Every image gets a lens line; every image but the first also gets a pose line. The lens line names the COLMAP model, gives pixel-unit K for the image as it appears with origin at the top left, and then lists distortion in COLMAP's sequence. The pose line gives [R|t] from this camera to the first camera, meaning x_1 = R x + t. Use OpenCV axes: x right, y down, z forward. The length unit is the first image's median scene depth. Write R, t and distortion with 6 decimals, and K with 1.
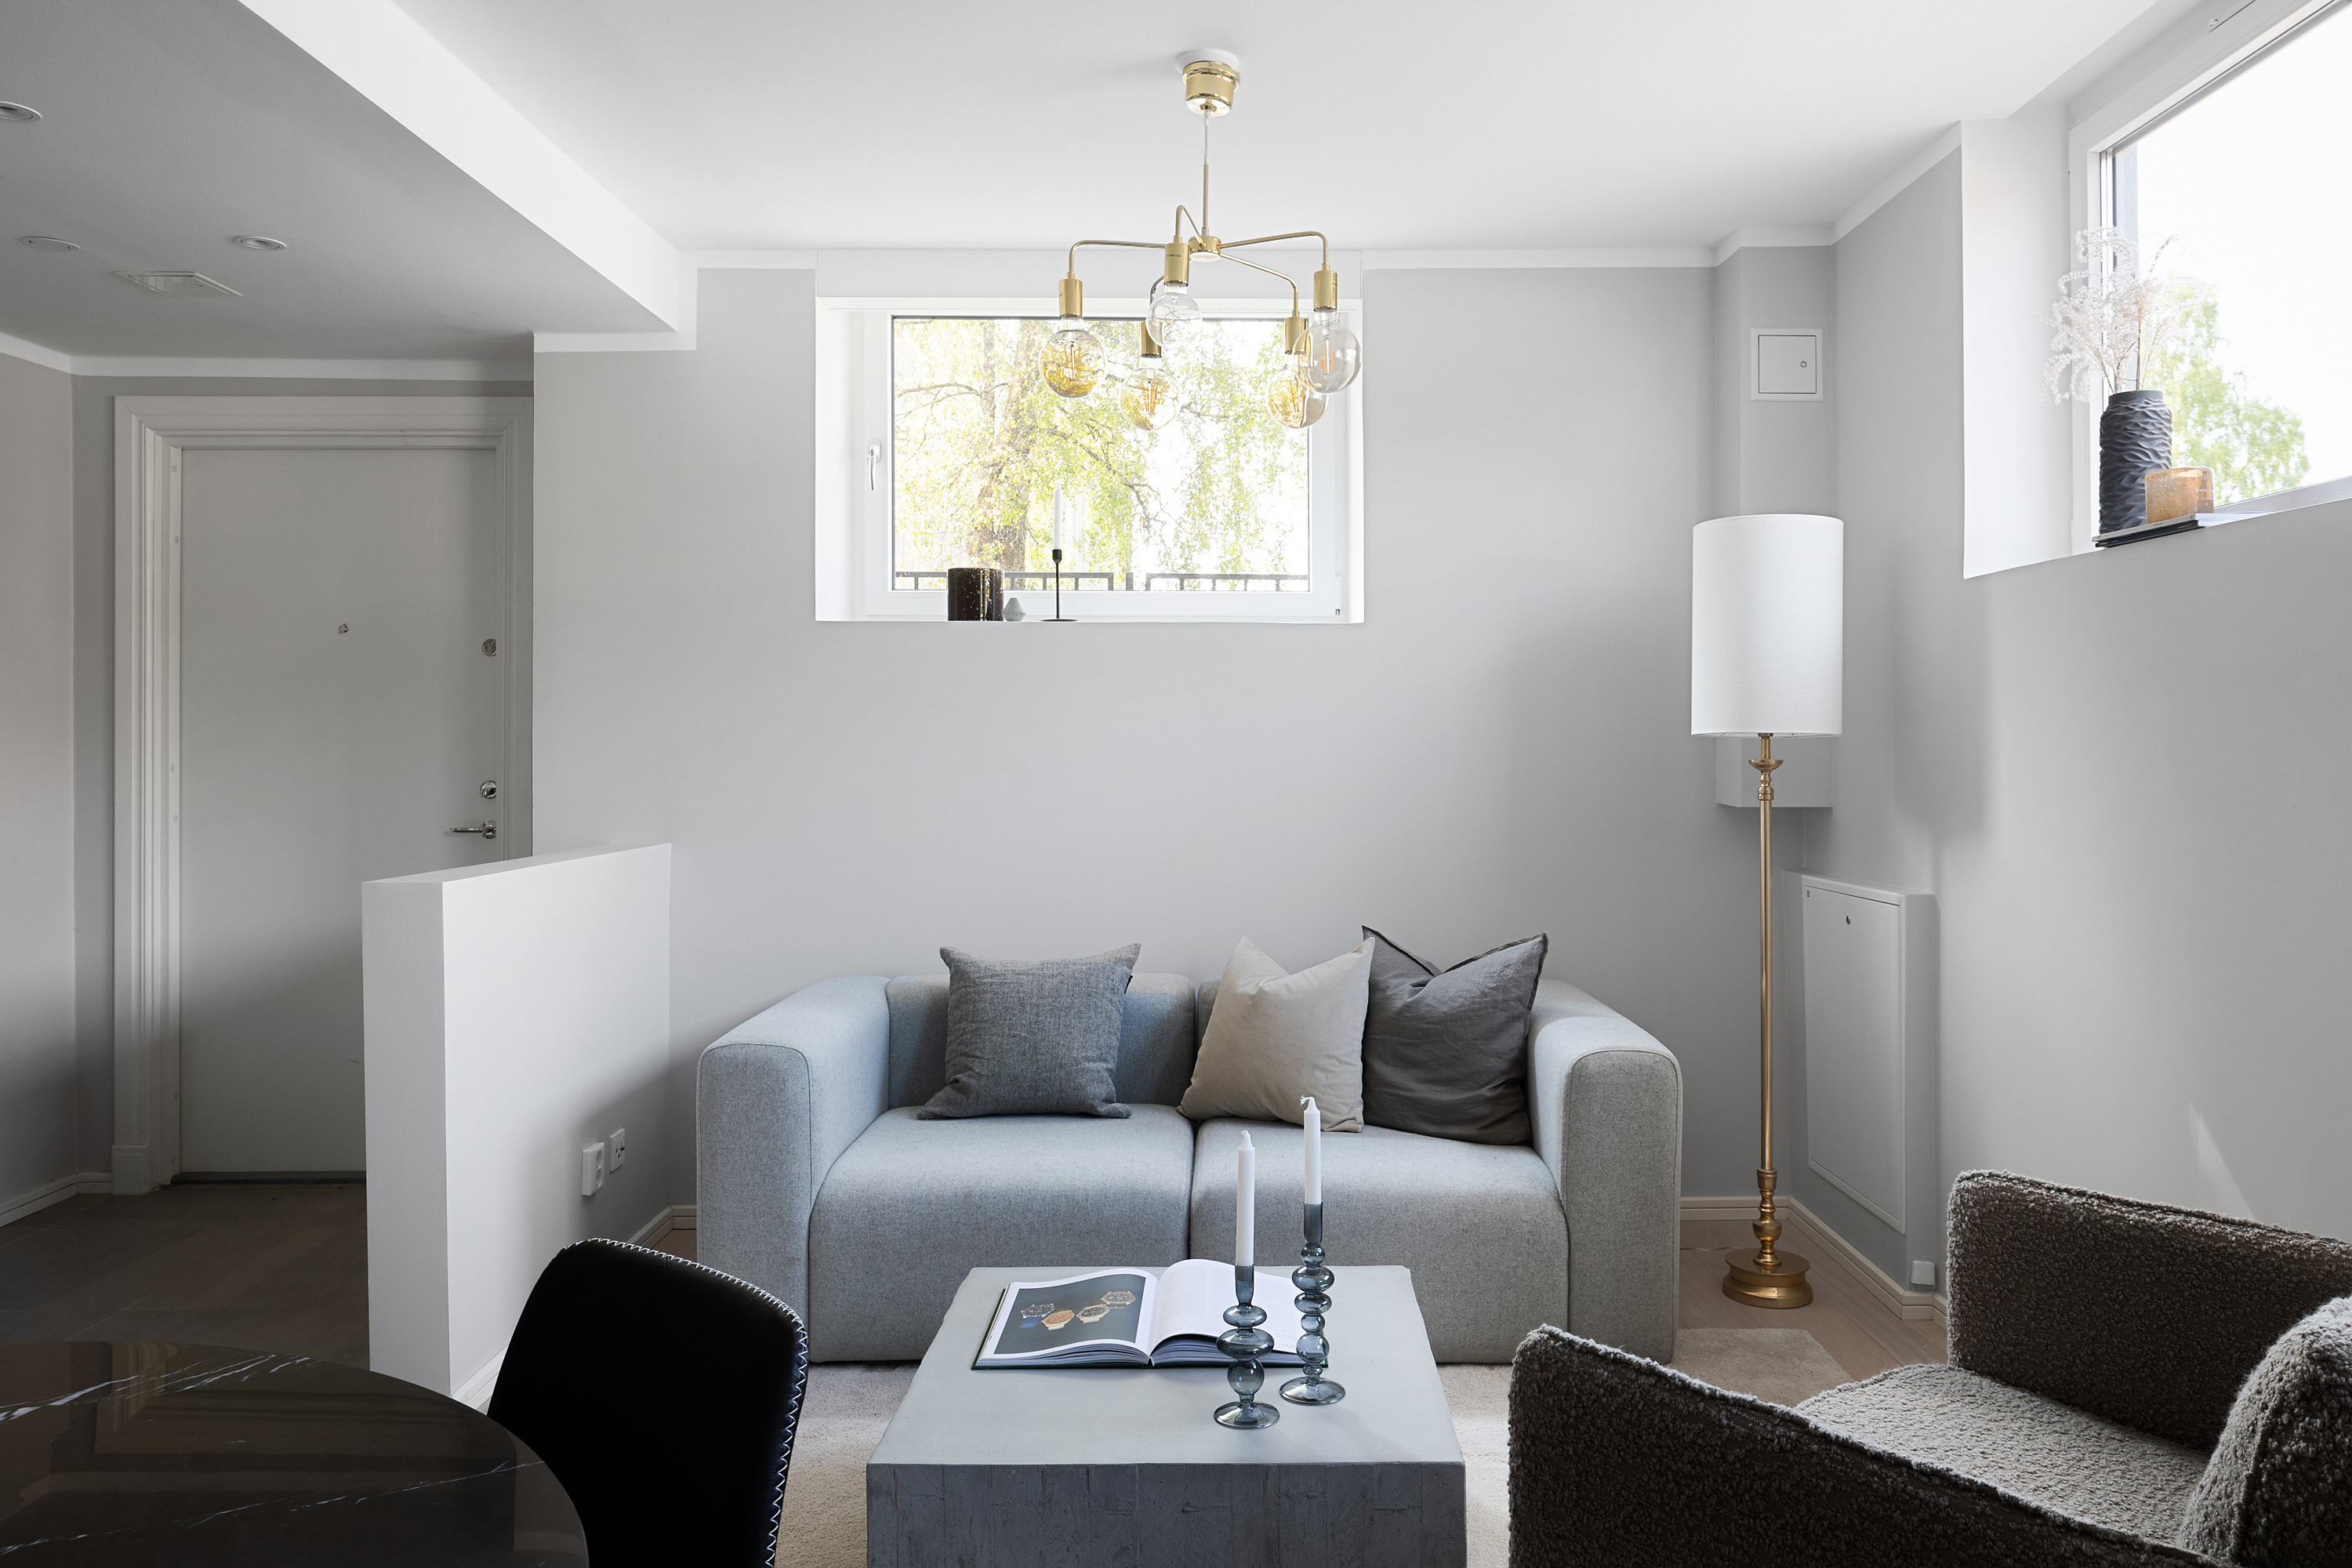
lens RADIAL K [[1581.9, 0, 1221.7], [0, 1581.9, 732.3], [0, 0, 1]] dist [0.003145, 0.000975]
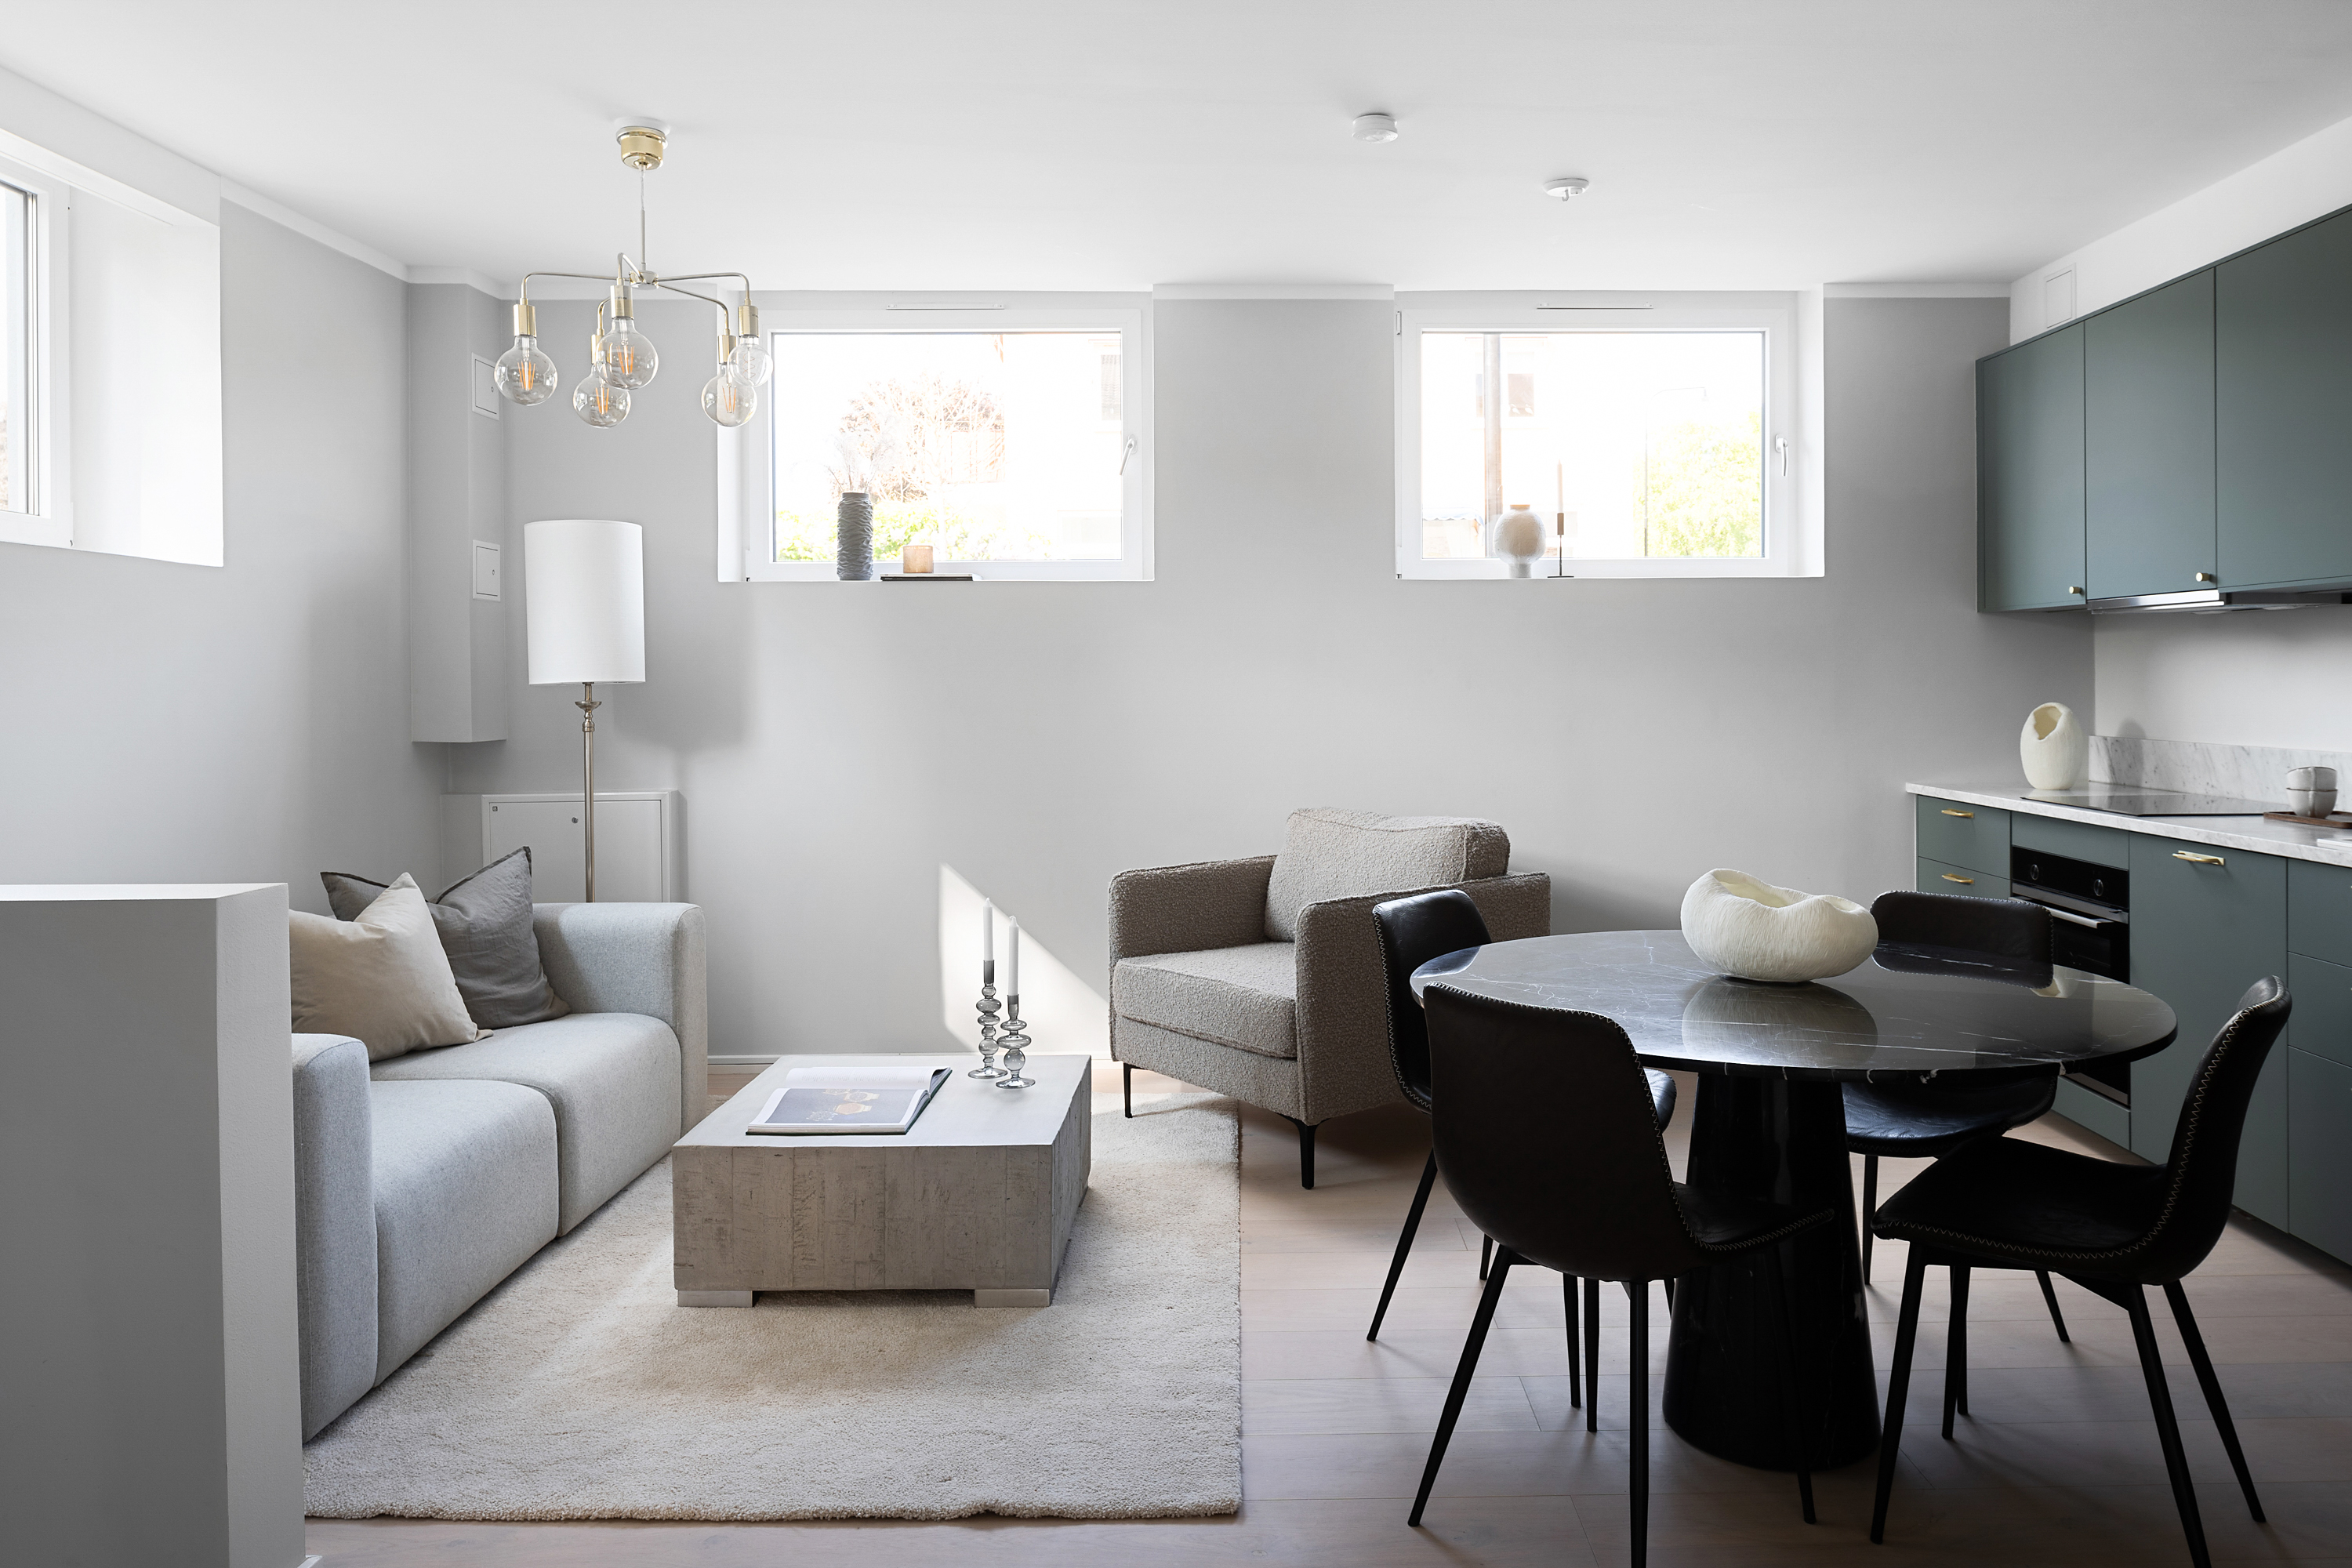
lens RADIAL K [[1581.9, 0, 1274.4], [0, 1581.9, 686.1], [0, 0, 1]] dist [0.003145, 0.000975]
pose [[-0.019797, -0.001927, 0.999802, -1.024822], [0.000508, 0.999998, 0.001937, 0.001845], [-0.999804, 0.000547, -0.019796, 0.453463]]
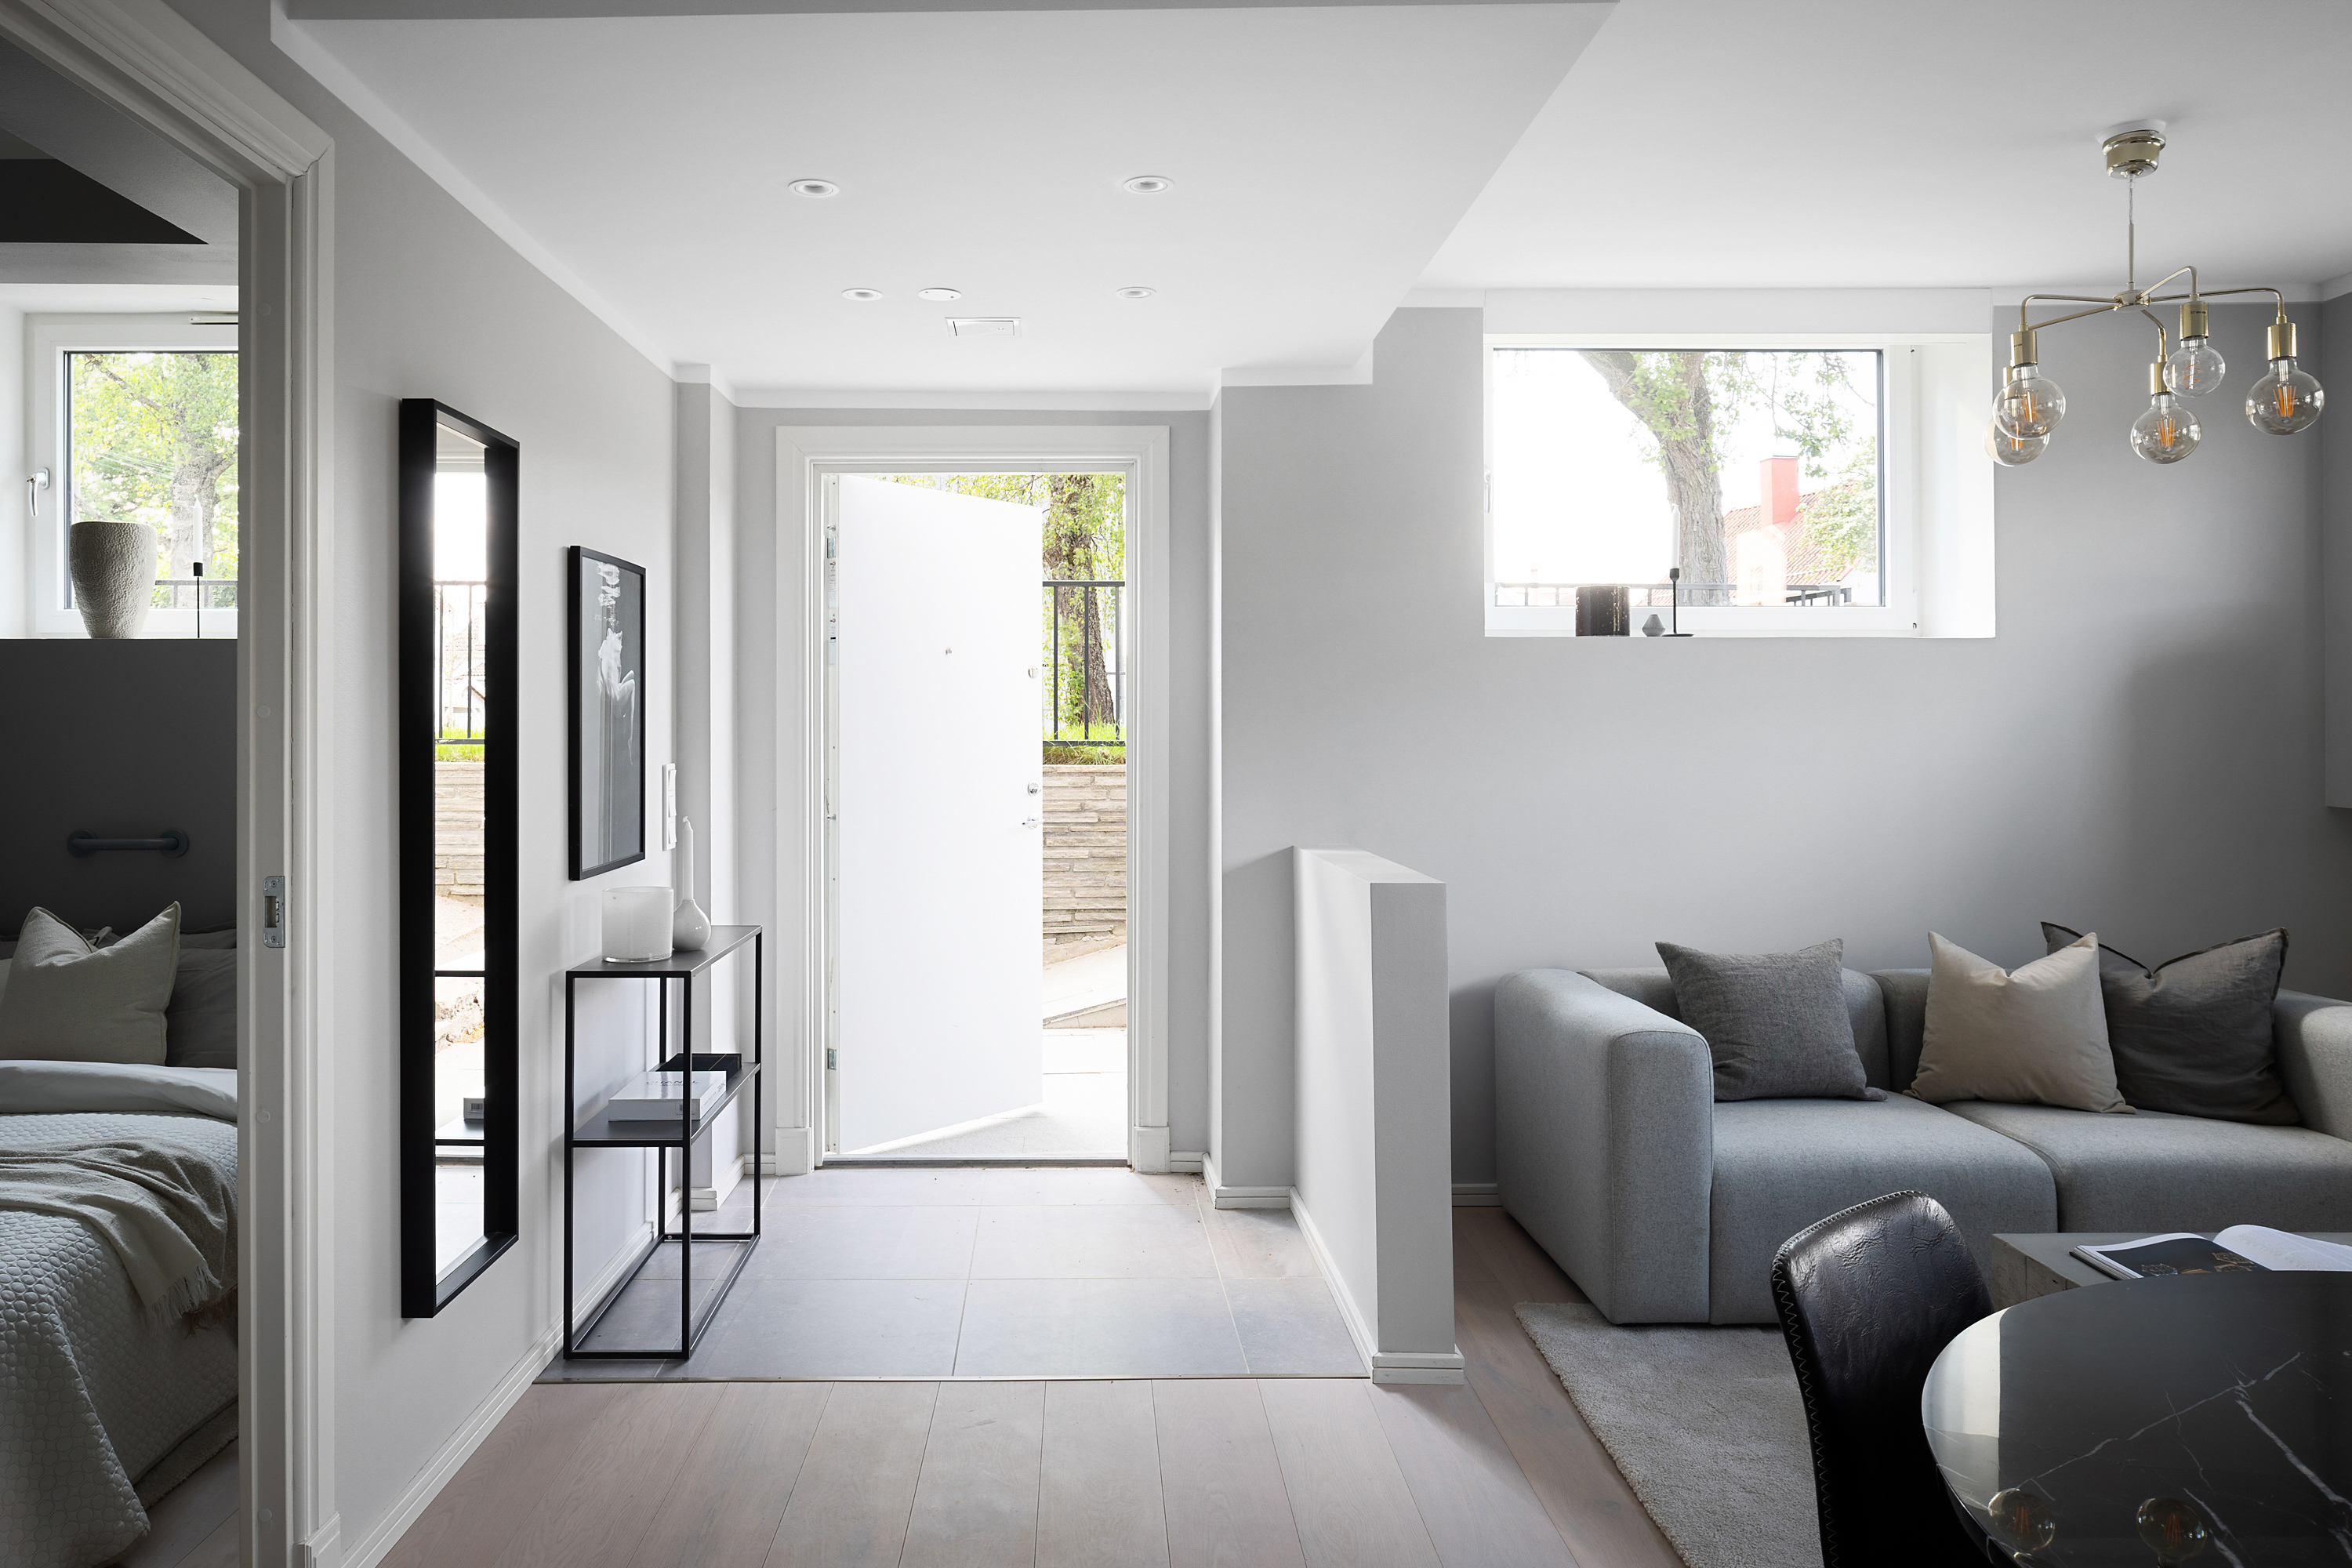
lens RADIAL K [[1581.9, 0, 1089.9], [0, 1581.9, 724.9], [0, 0, 1]] dist [0.003145, 0.000975]
pose [[0.999999, -0.001334, -0.001102, -0.606436], [0.001328, 0.999987, -0.004933, -0.007043], [0.001108, 0.004931, 0.999987, -0.077087]]
